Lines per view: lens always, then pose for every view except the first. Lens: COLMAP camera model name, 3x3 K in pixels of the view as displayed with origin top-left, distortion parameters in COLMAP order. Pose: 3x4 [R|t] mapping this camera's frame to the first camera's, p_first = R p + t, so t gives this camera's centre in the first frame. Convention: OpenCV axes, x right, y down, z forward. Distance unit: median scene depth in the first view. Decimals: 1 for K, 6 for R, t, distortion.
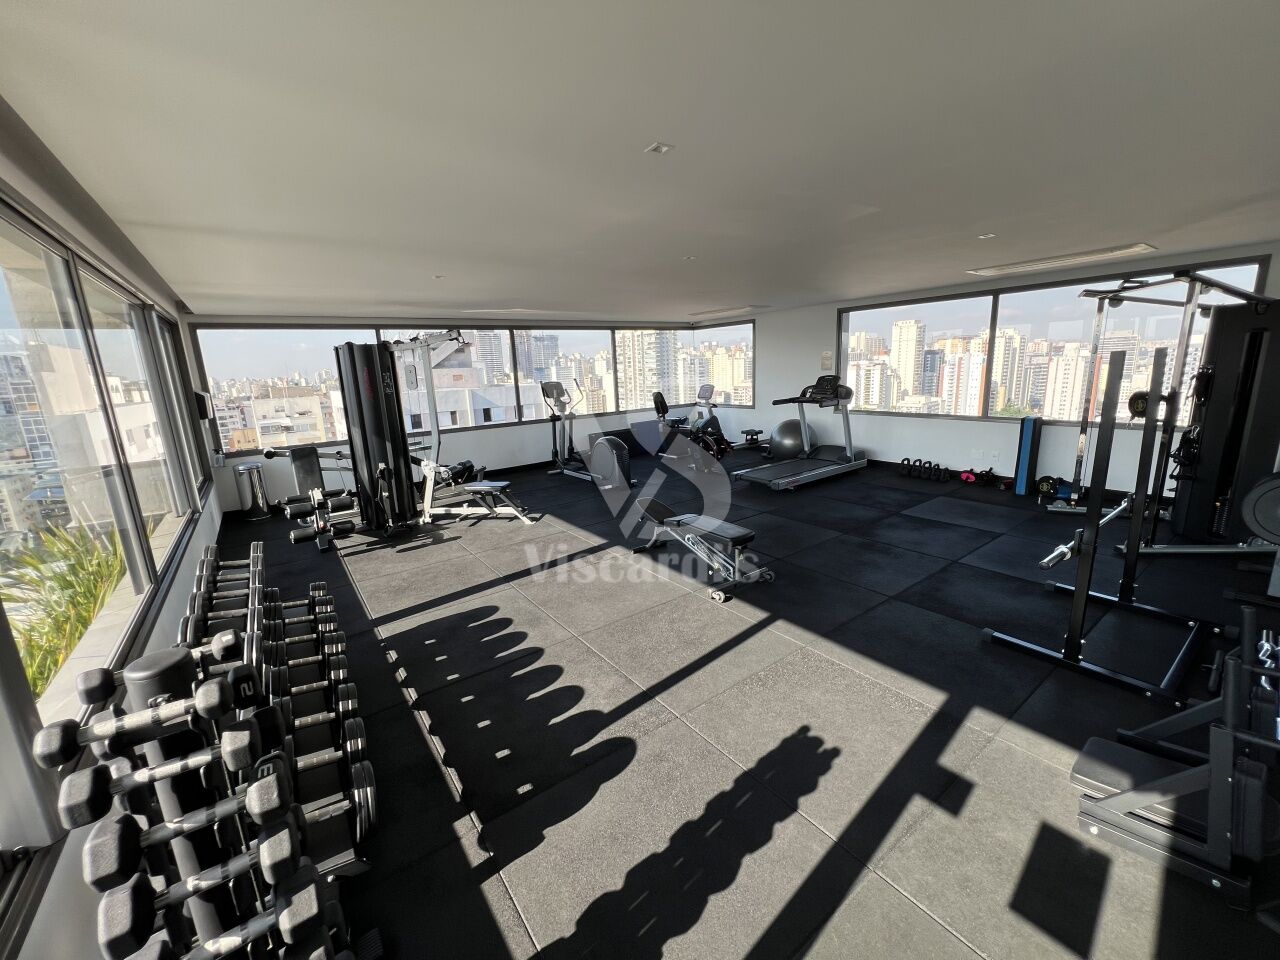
lens RADIAL K [[514.0, 0, 640.0], [0, 514.0, 480.0], [0, 0, 1]] dist [0.000056, 0.000206]
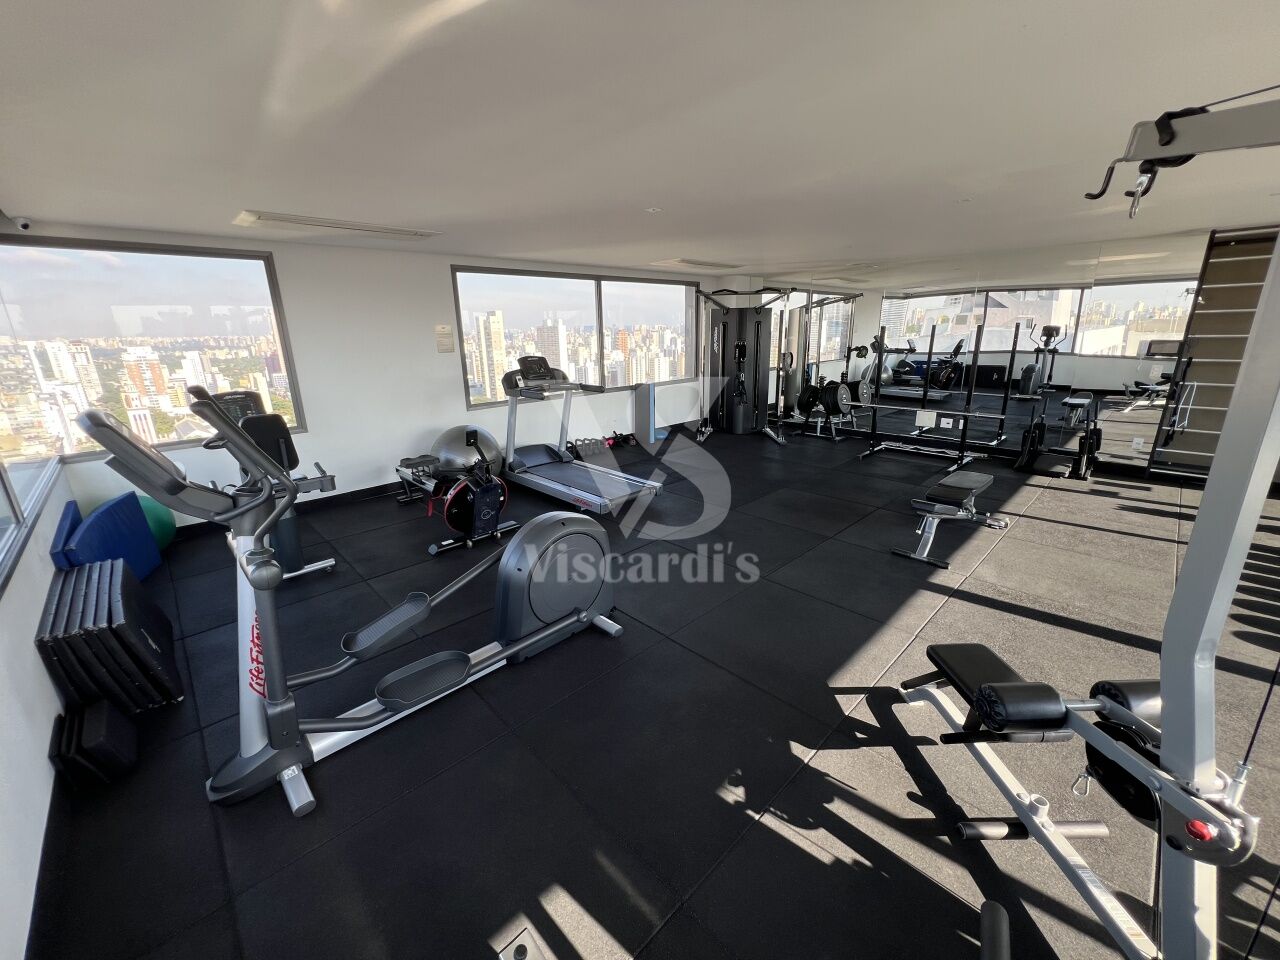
lens RADIAL K [[514.0, 0, 640.0], [0, 514.0, 480.0], [0, 0, 1]] dist [0.000056, 0.000206]
pose [[-0.130713, -0.236537, 0.962790, -0.540319], [0.244137, 0.933538, 0.262496, -0.240480], [-0.960891, 0.269364, -0.064278, 1.175643]]
